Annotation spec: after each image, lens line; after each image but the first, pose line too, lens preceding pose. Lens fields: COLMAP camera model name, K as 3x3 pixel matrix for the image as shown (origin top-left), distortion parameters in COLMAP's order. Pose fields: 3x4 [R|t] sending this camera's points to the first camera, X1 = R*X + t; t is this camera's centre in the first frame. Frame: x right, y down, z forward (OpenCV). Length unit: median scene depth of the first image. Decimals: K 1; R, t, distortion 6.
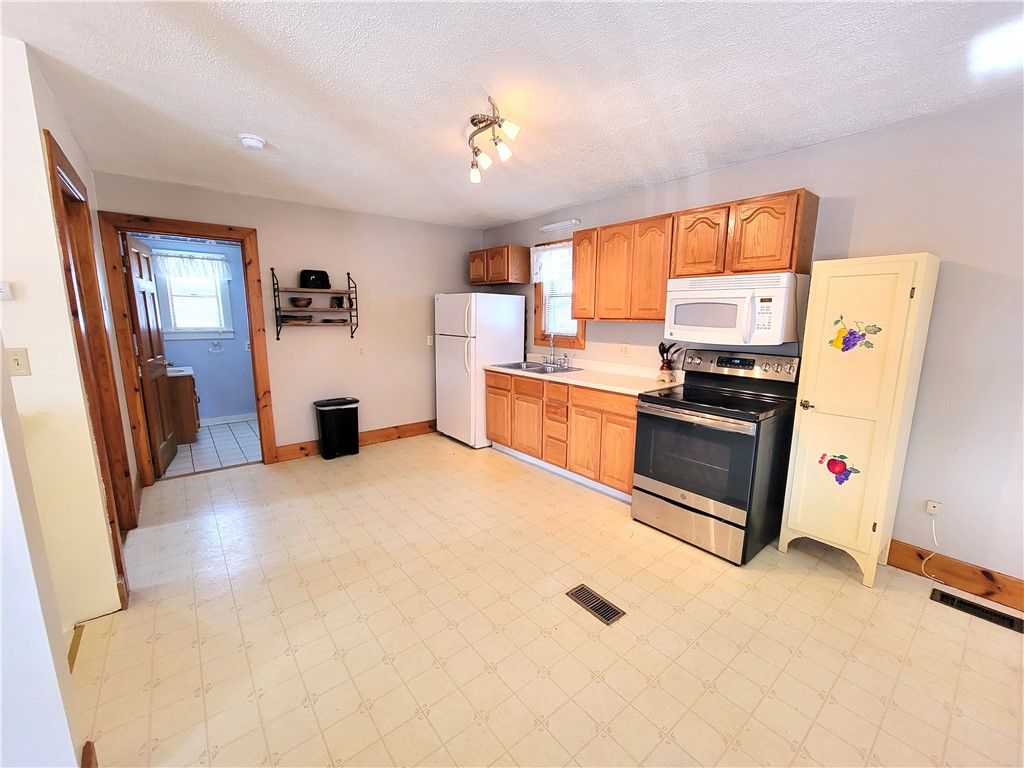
lens RADIAL K [[419.0, 0, 518.5], [0, 419.0, 385.9], [0, 0, 1]] dist [0.002854, 0.000283]
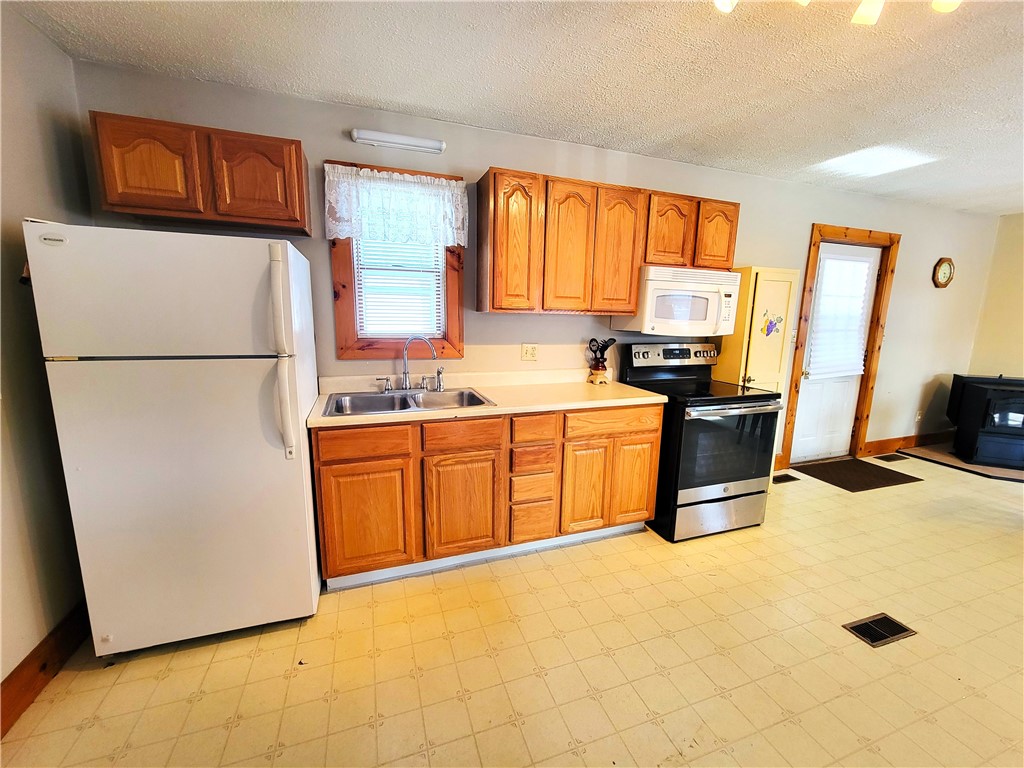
lens RADIAL K [[419.0, 0, 516.1], [0, 419.0, 388.5], [0, 0, 1]] dist [0.002854, 0.000283]
pose [[0.334236, -0.168103, 0.927377, -0.484962], [0.143382, 0.981581, 0.126252, -0.125856], [-0.931519, 0.090771, 0.352183, 0.797124]]
